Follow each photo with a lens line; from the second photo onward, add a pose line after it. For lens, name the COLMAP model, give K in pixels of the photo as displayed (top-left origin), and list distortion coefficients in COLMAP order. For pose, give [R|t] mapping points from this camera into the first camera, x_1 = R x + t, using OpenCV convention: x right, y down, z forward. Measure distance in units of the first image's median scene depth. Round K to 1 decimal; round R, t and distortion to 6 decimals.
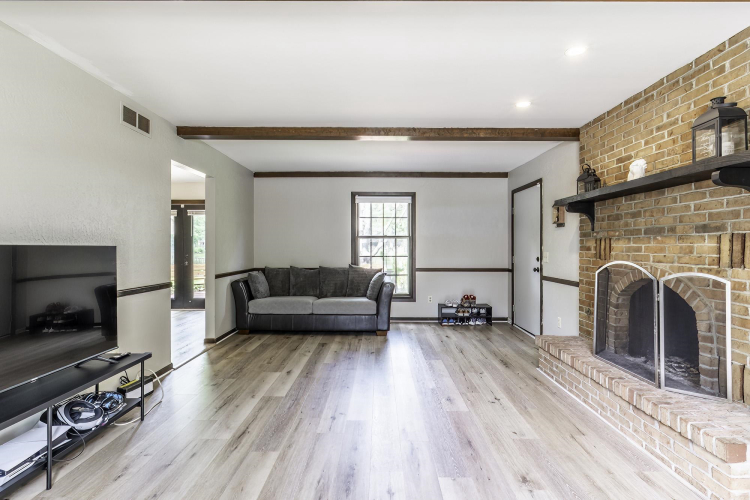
lens RADIAL K [[358.1, 0, 375.4], [0, 358.1, 244.2], [0, 0, 1]] dist [-0.002698, -0.000298]
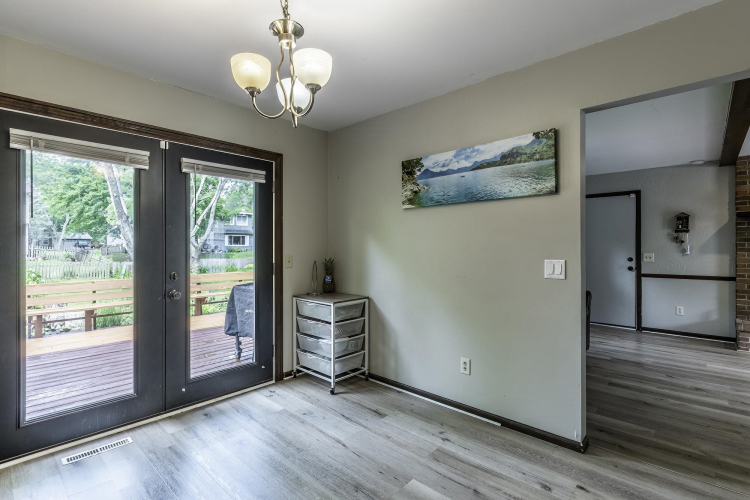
lens RADIAL K [[358.1, 0, 375.4], [0, 358.1, 244.2], [0, 0, 1]] dist [-0.002698, -0.000298]
pose [[0.674804, 0.005534, 0.737977, -1.747382], [-0.001557, 0.999980, -0.006076, 0.001609], [-0.737996, 0.002951, 0.674799, 1.514073]]
